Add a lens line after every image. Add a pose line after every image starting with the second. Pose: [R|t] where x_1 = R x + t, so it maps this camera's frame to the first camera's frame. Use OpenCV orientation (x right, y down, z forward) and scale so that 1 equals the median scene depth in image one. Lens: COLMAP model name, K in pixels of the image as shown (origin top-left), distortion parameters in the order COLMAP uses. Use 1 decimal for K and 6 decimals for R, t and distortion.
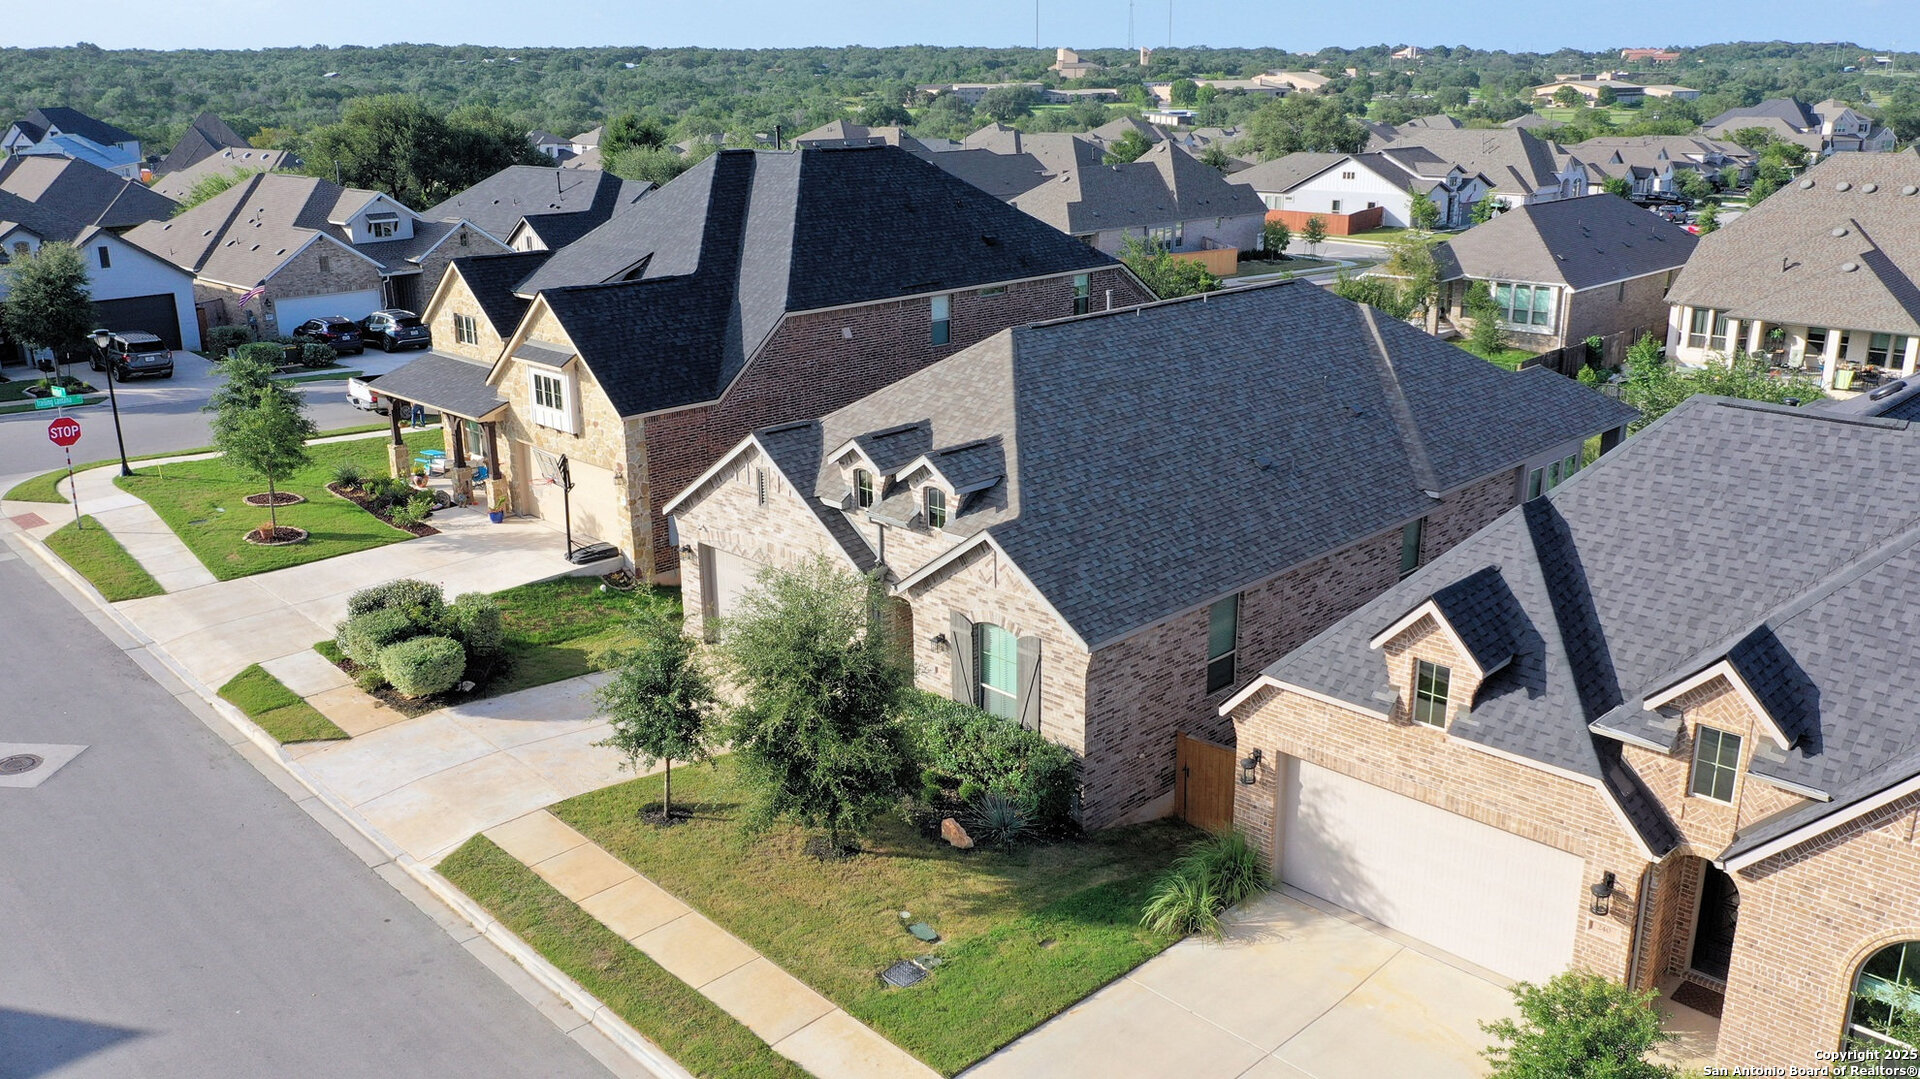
lens RADIAL K [[1505.0, 0, 960.0], [0, 1505.0, 539.5], [0, 0, 1]] dist [-0.007849, 0.000131]
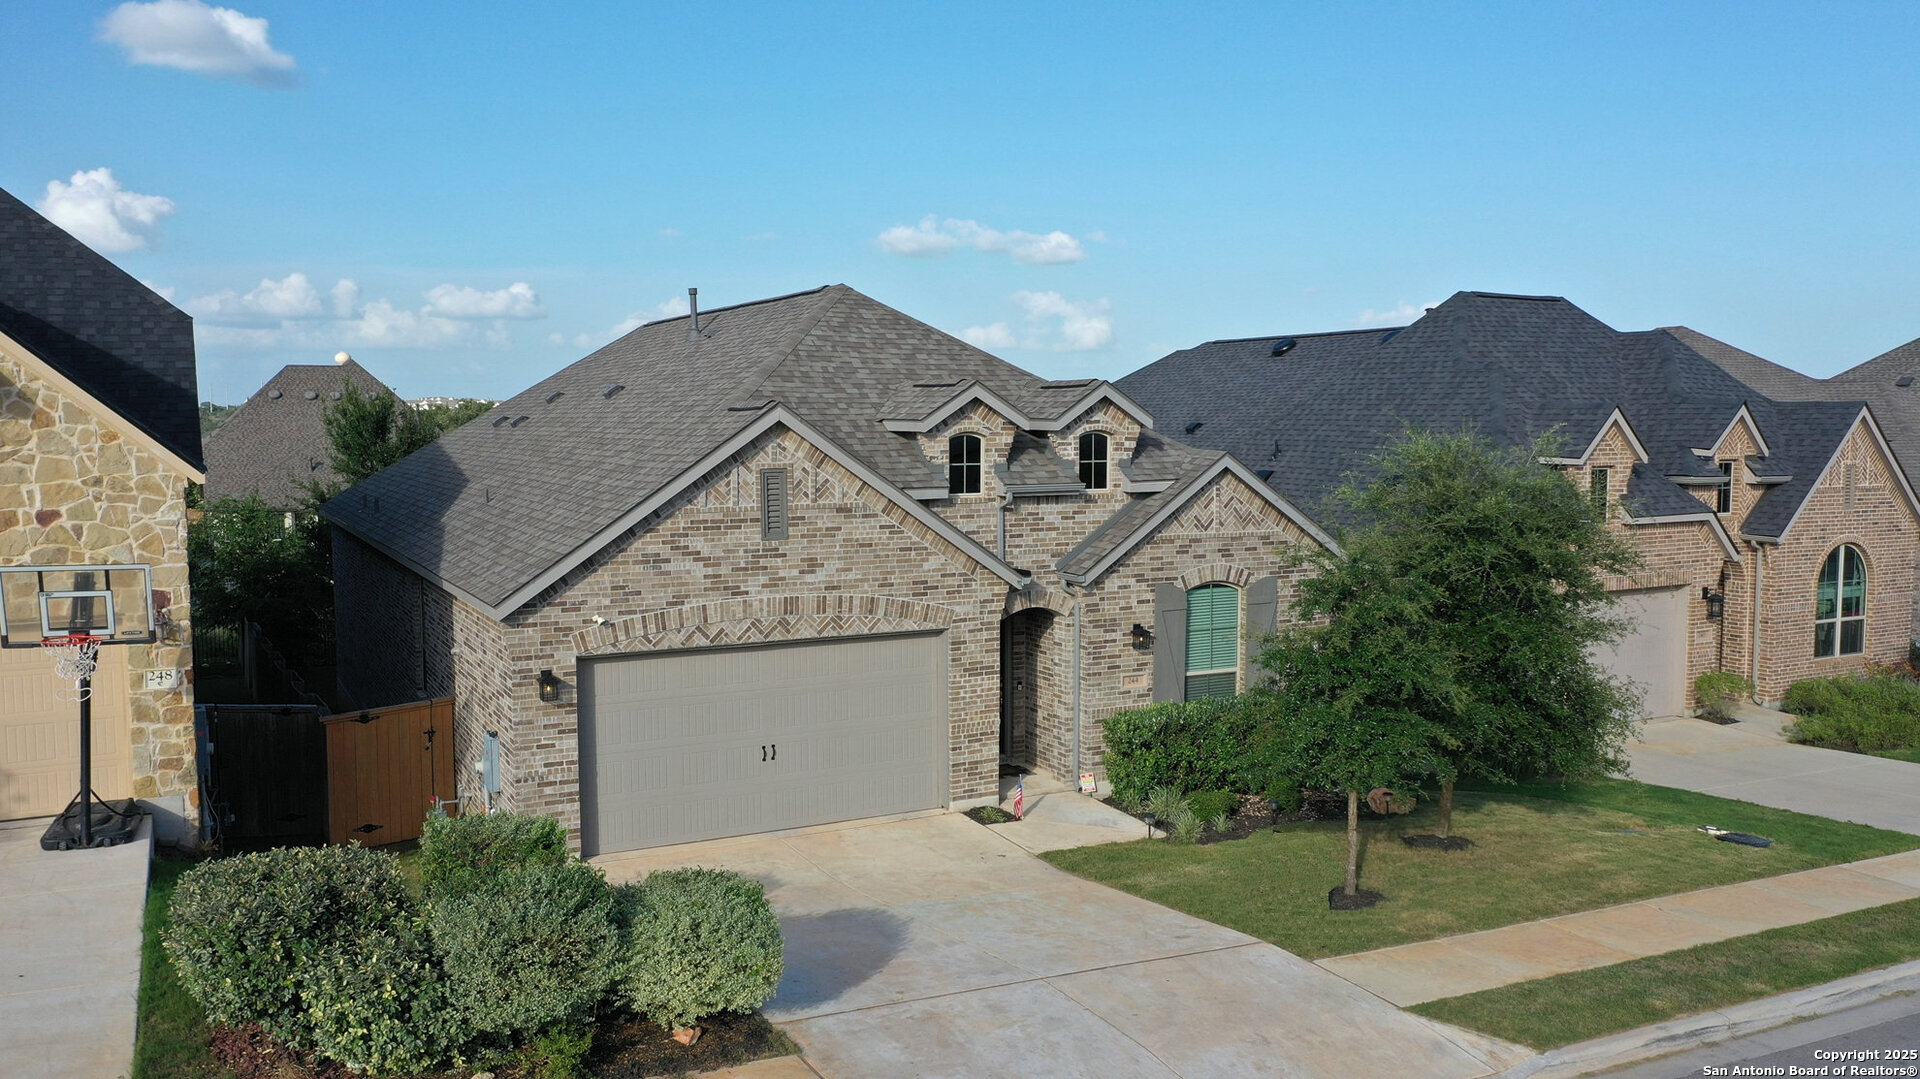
lens RADIAL K [[1505.0, 0, 960.0], [0, 1505.0, 539.5], [0, 0, 1]] dist [-0.007849, 0.000131]
pose [[0.297001, -0.067521, 0.952487, -0.672142], [0.282321, 0.959111, -0.020041, 0.011416], [-0.912187, 0.274859, 0.303919, 0.761760]]
